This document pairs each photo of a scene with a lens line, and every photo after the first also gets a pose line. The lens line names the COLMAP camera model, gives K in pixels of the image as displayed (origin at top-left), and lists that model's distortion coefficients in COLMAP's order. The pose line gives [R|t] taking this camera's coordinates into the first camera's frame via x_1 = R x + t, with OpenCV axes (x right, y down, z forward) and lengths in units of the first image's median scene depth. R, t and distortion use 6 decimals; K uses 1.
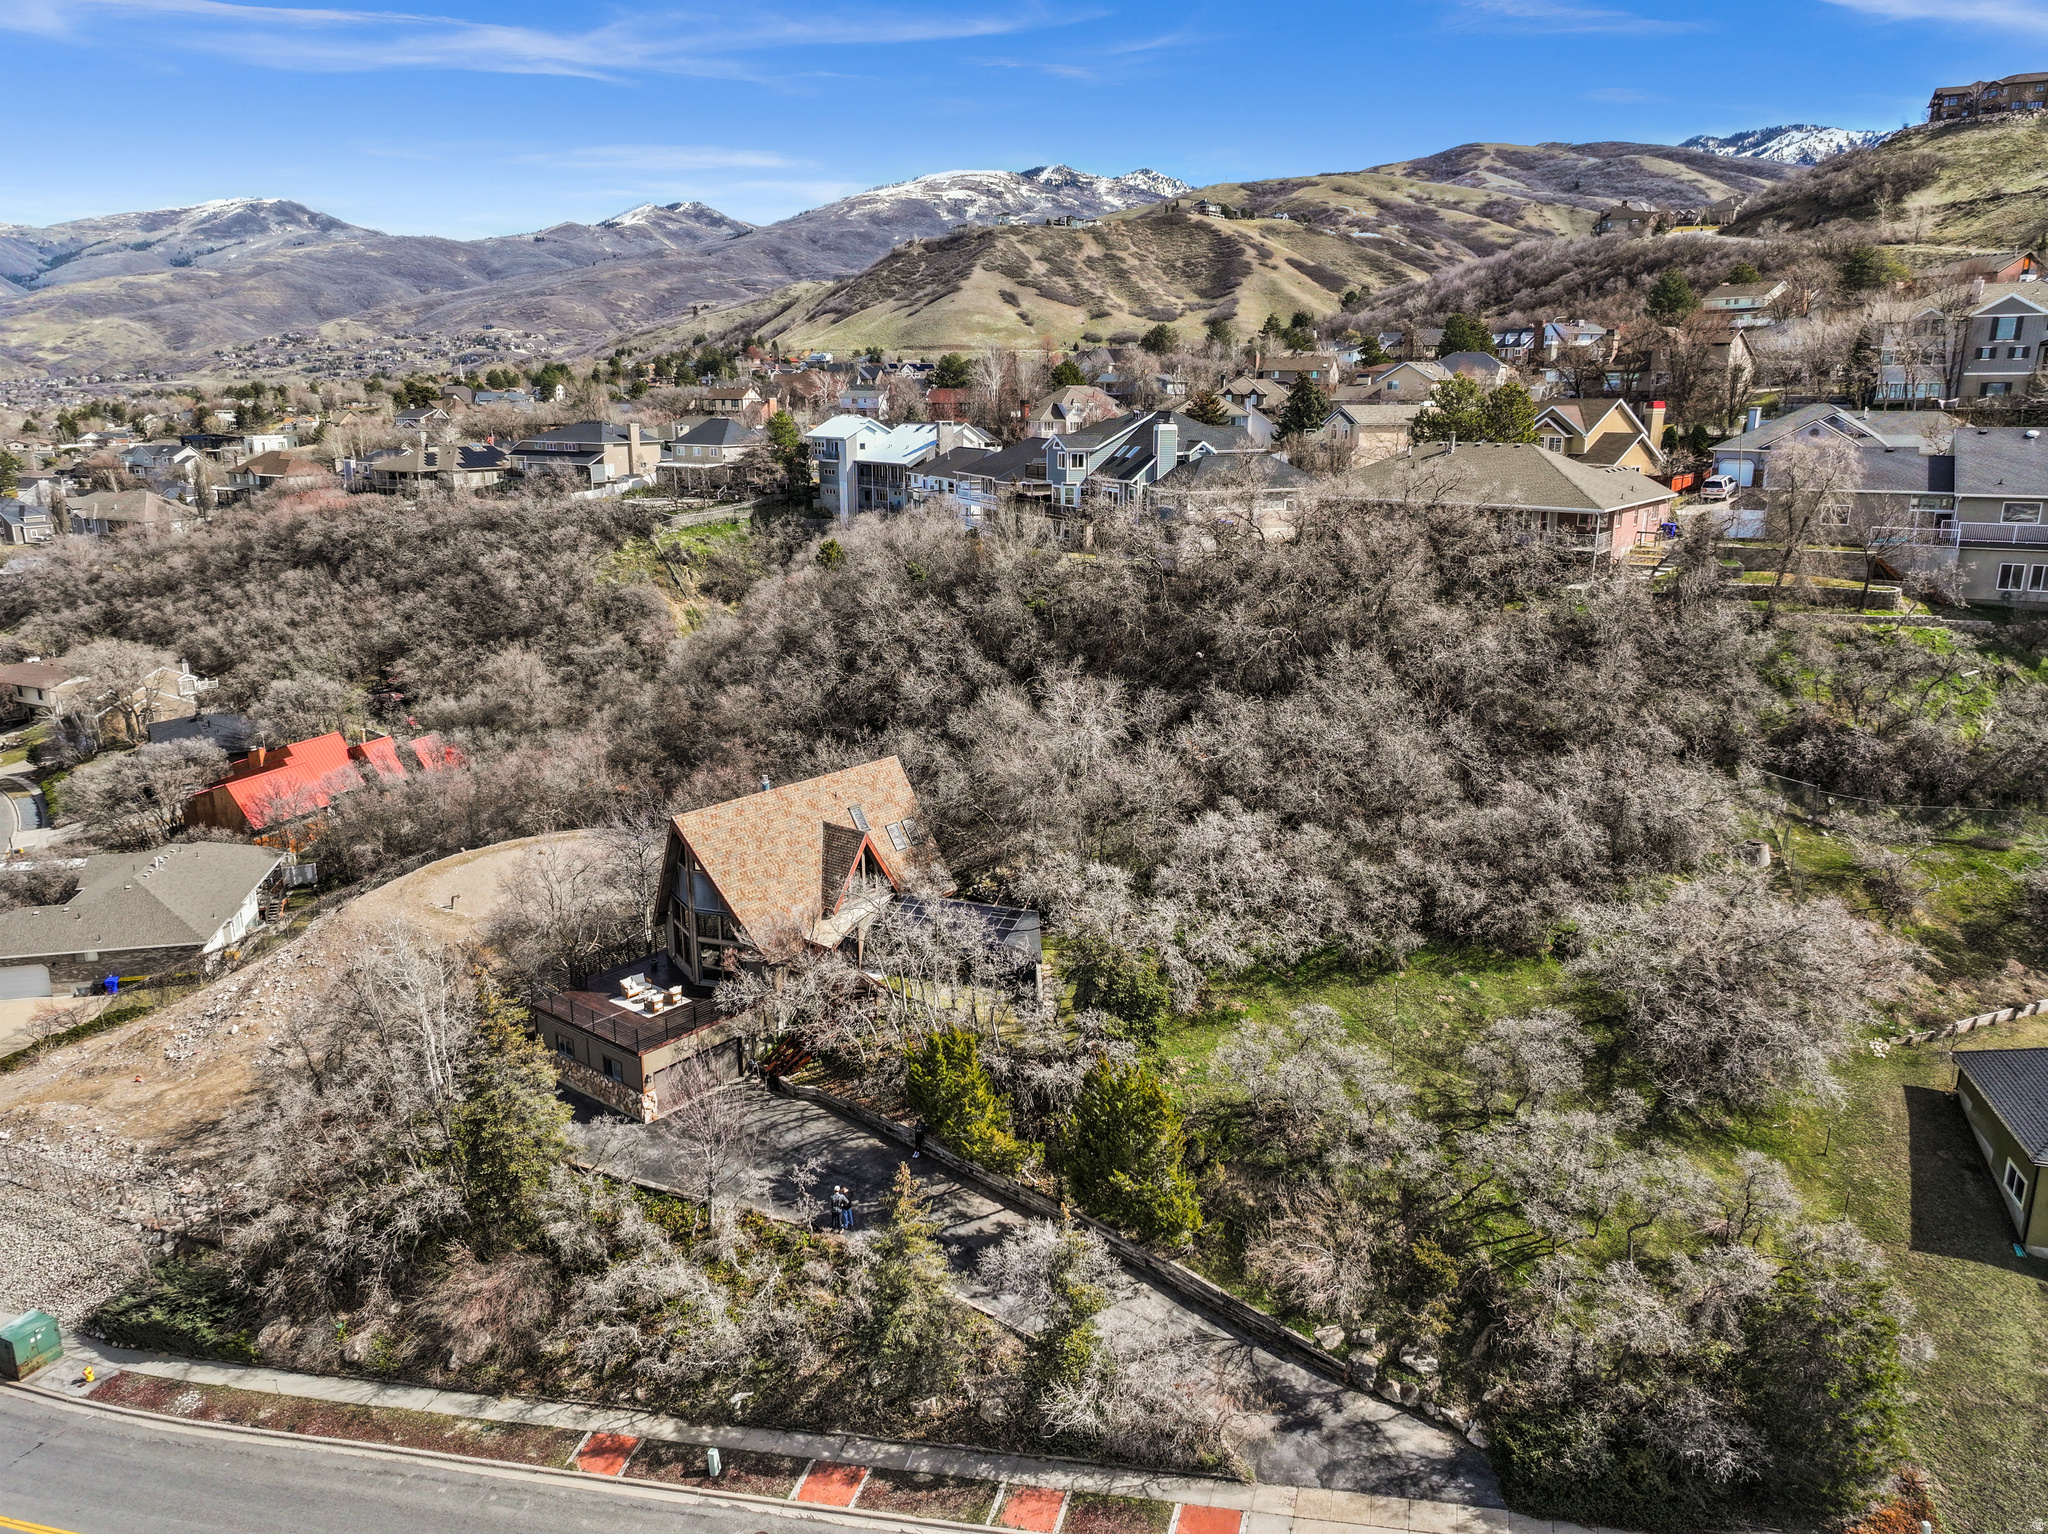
lens RADIAL K [[1438.3, 0, 1031.8], [0, 1438.3, 762.6], [0, 0, 1]] dist [0.000502, 0.015091]
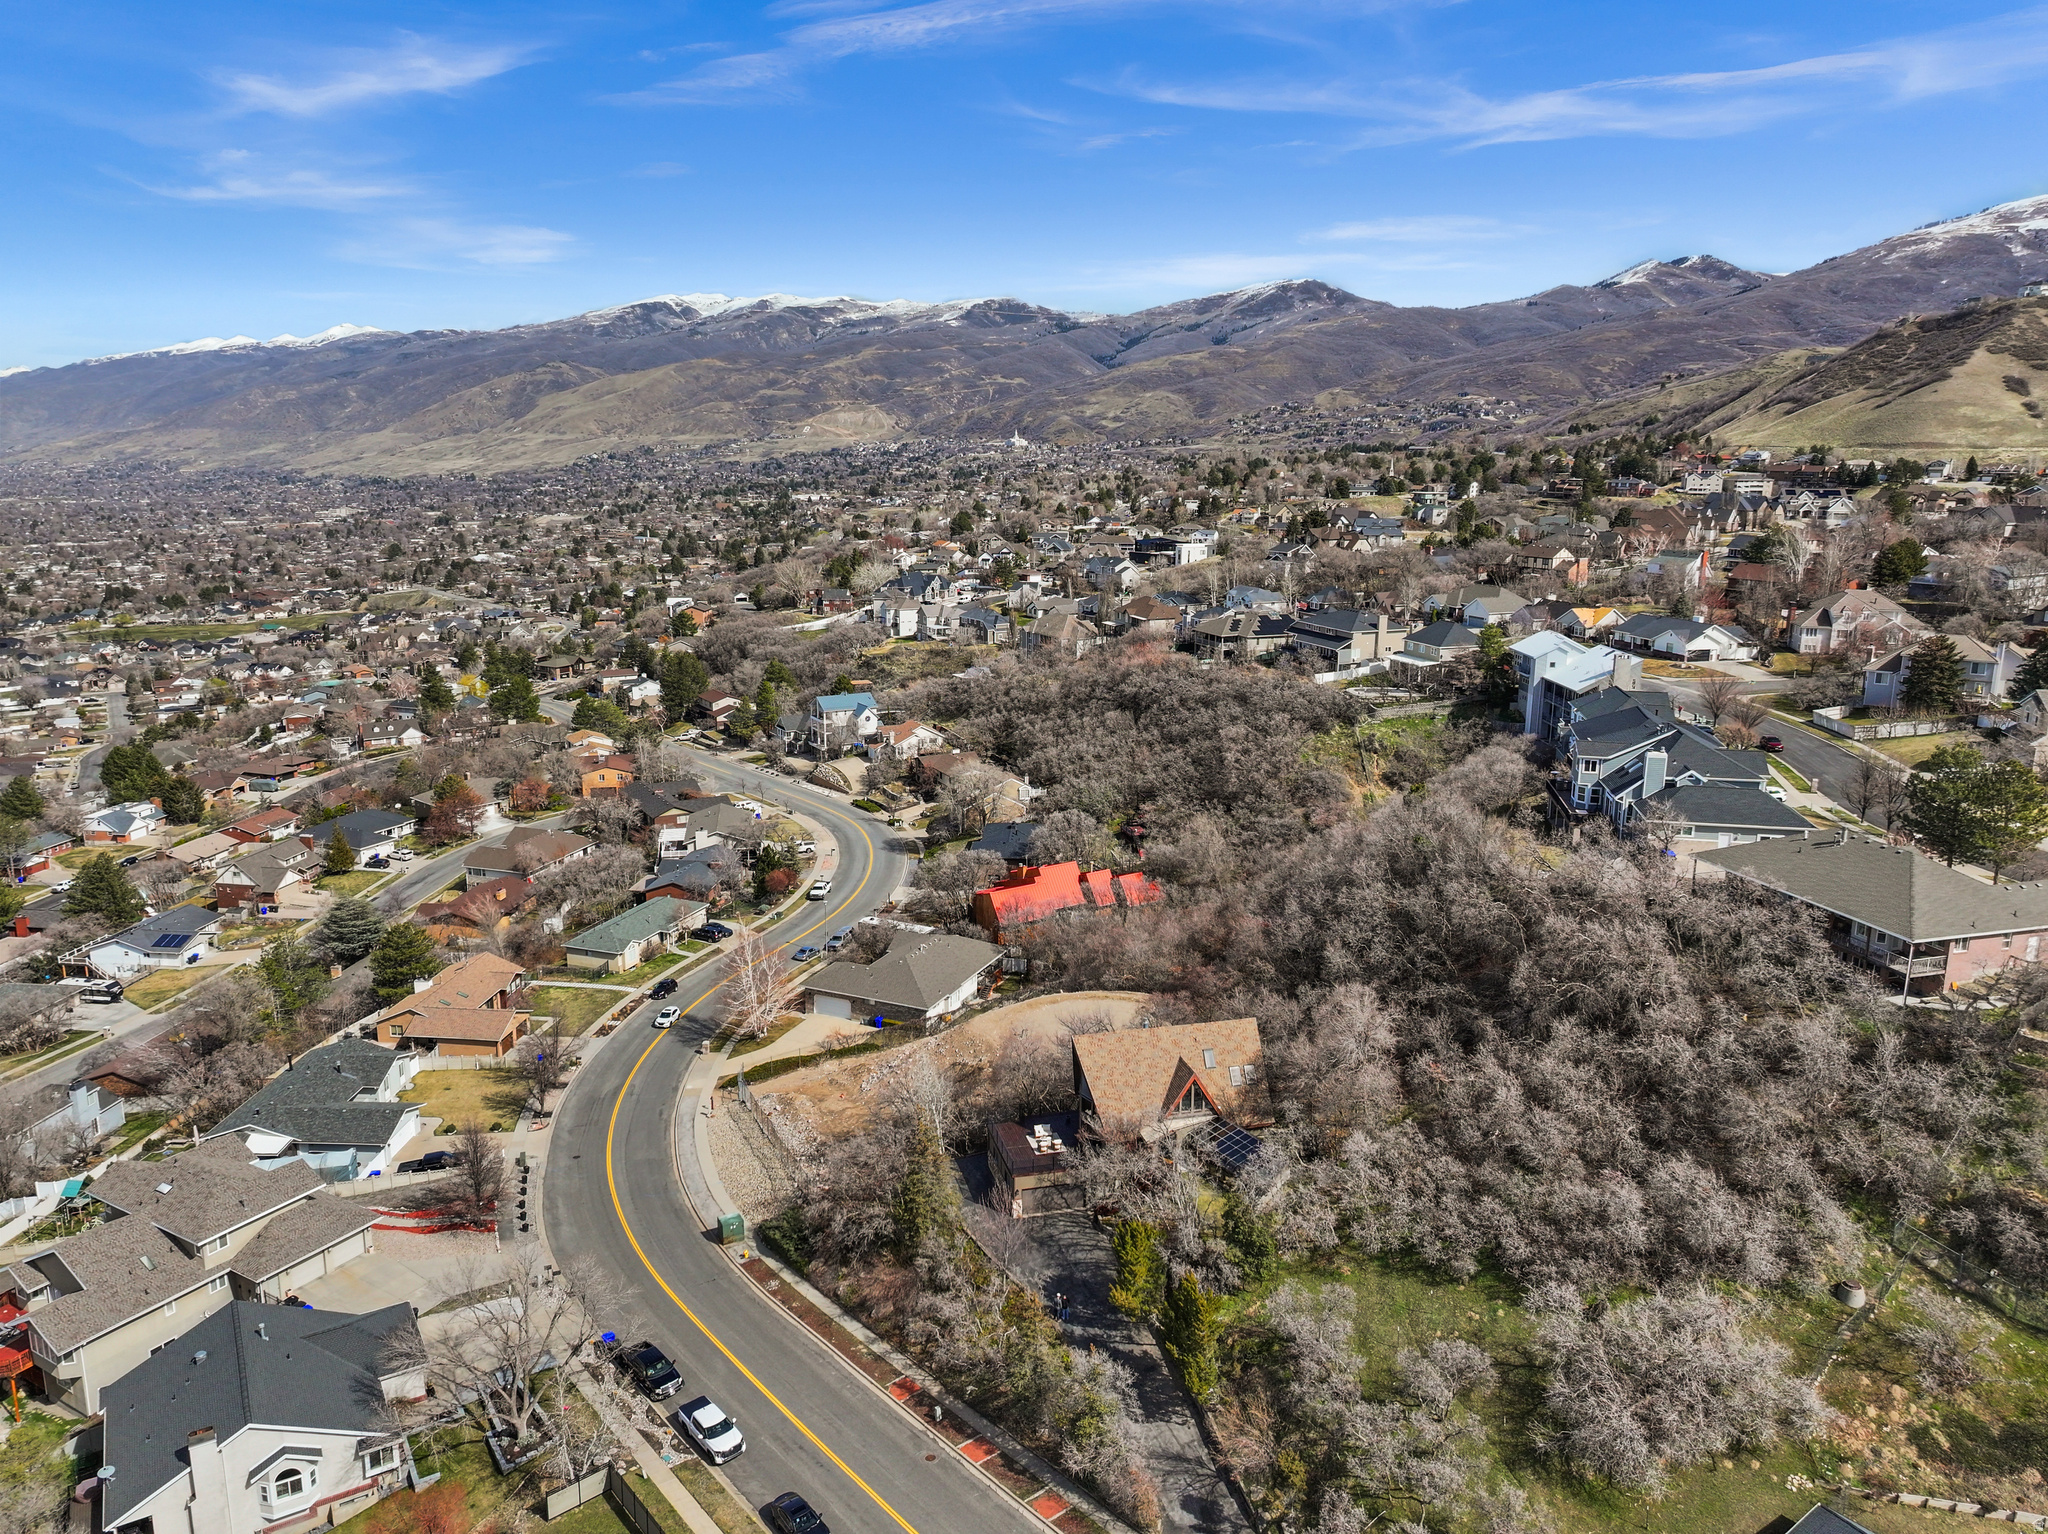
lens RADIAL K [[1438.3, 0, 1031.8], [0, 1438.3, 762.6], [0, 0, 1]] dist [0.000502, 0.015091]
pose [[0.803737, 0.135268, -0.579404, 0.222105], [-0.156202, 0.987627, 0.013891, -0.102565], [0.574114, 0.079339, 0.814922, -0.134331]]
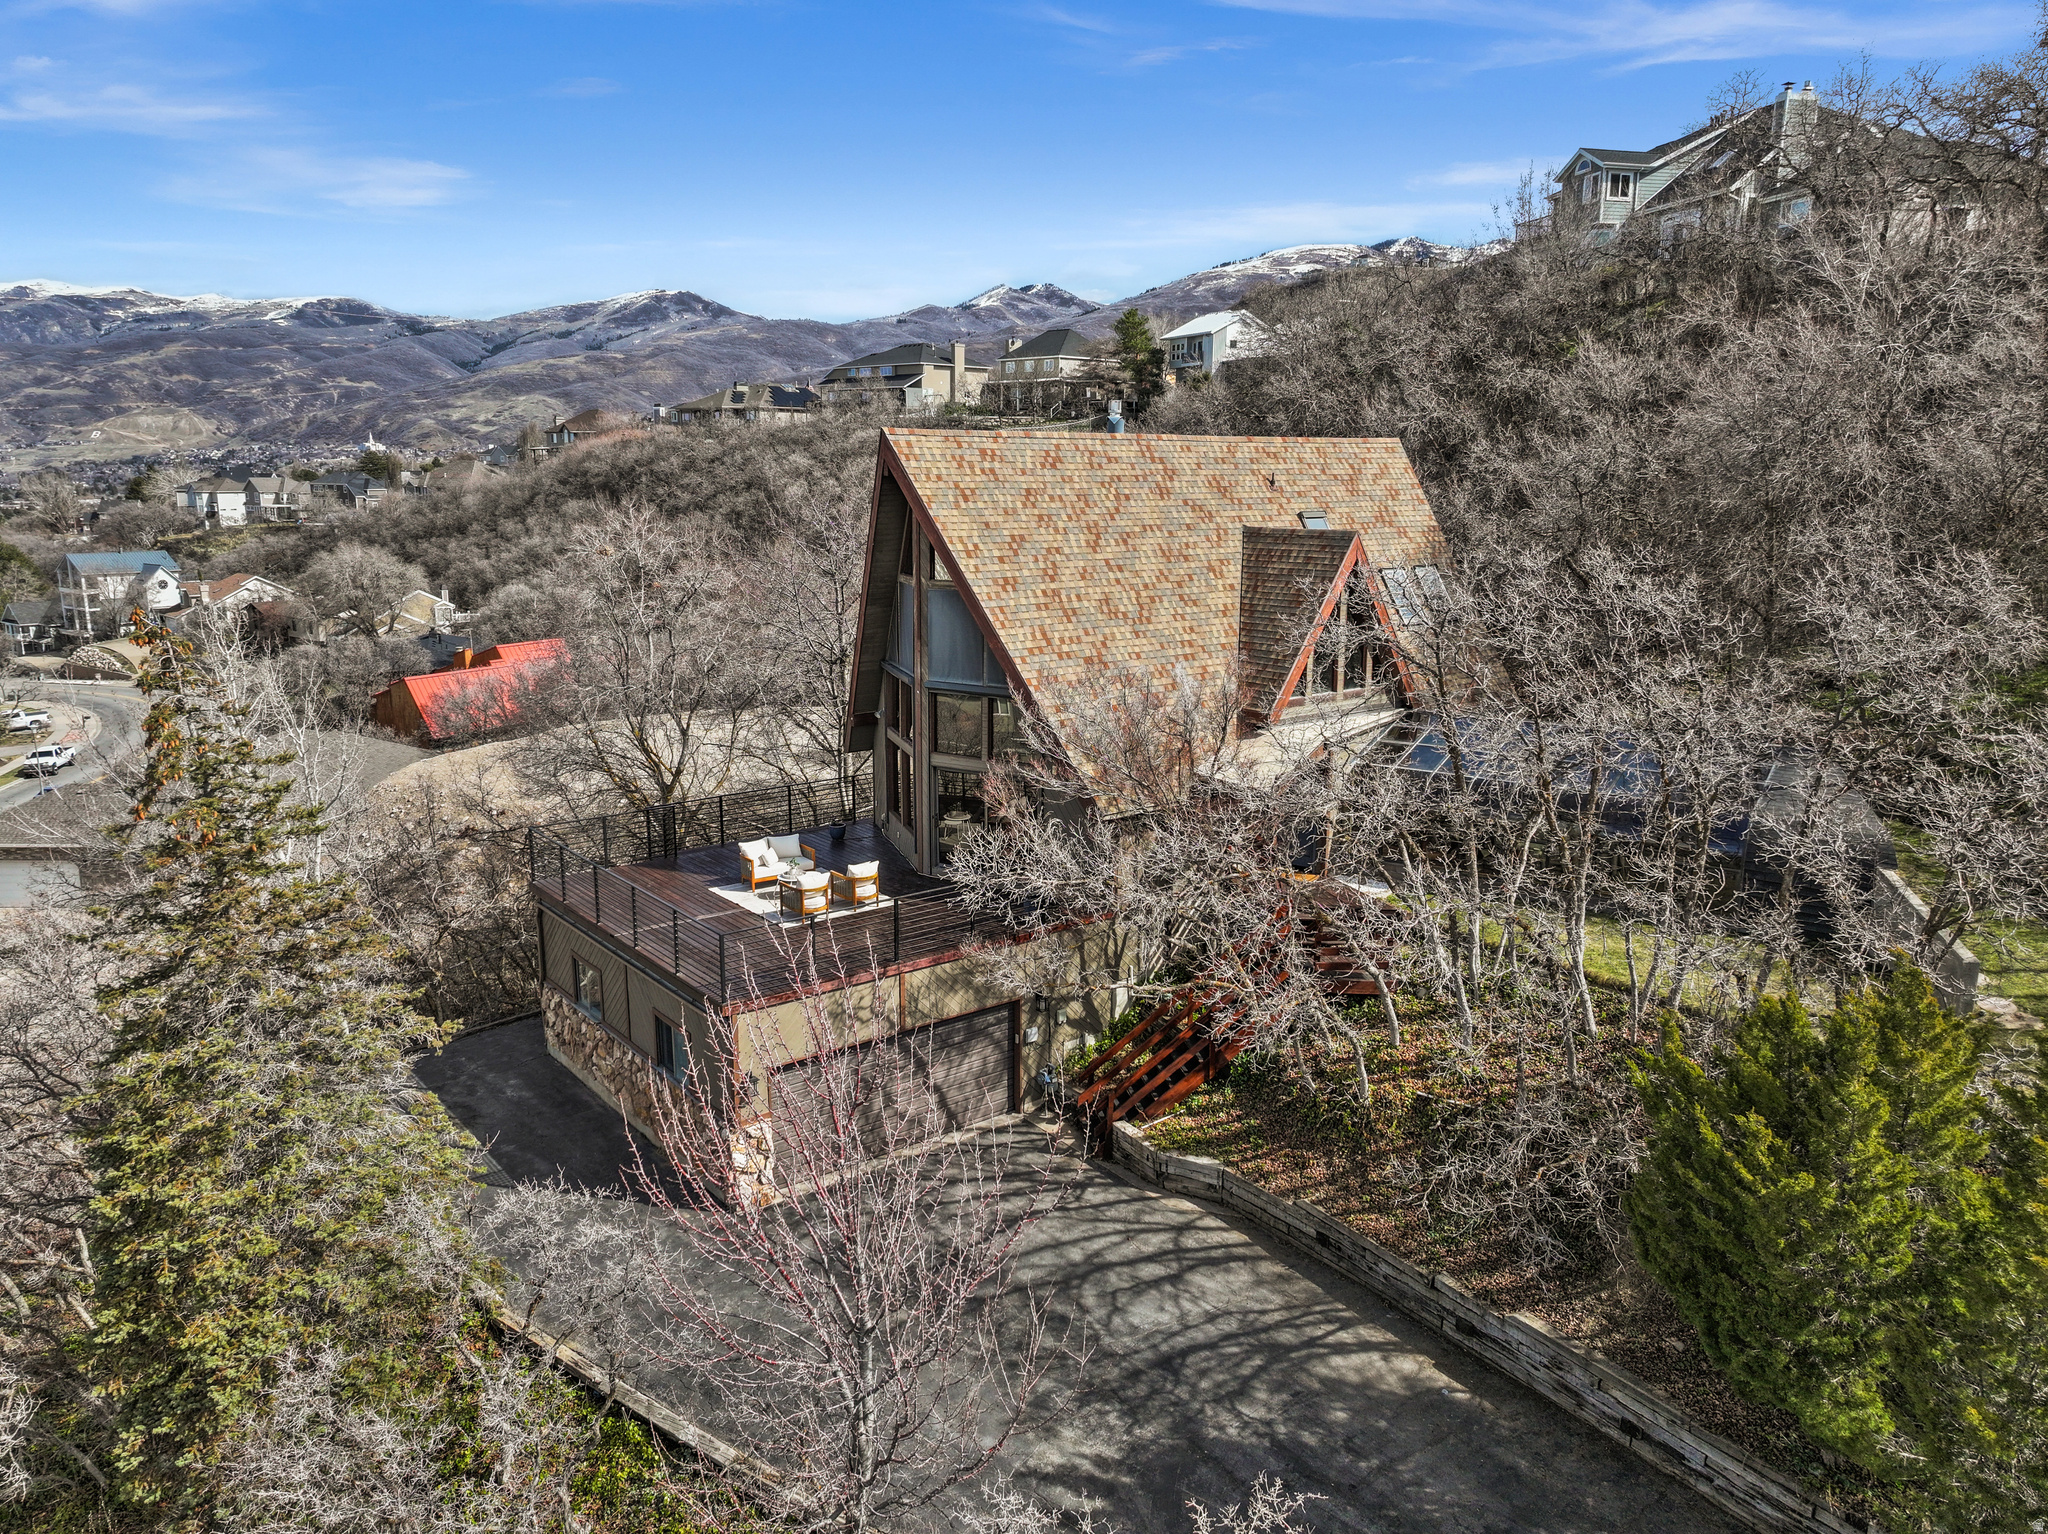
lens RADIAL K [[1438.3, 0, 1031.8], [0, 1438.3, 762.6], [0, 0, 1]] dist [0.000502, 0.015091]
pose [[0.974611, 0.050010, -0.218248, -0.043652], [-0.061010, 0.997169, -0.043952, 0.052327], [0.215432, 0.056151, 0.974903, 0.229548]]
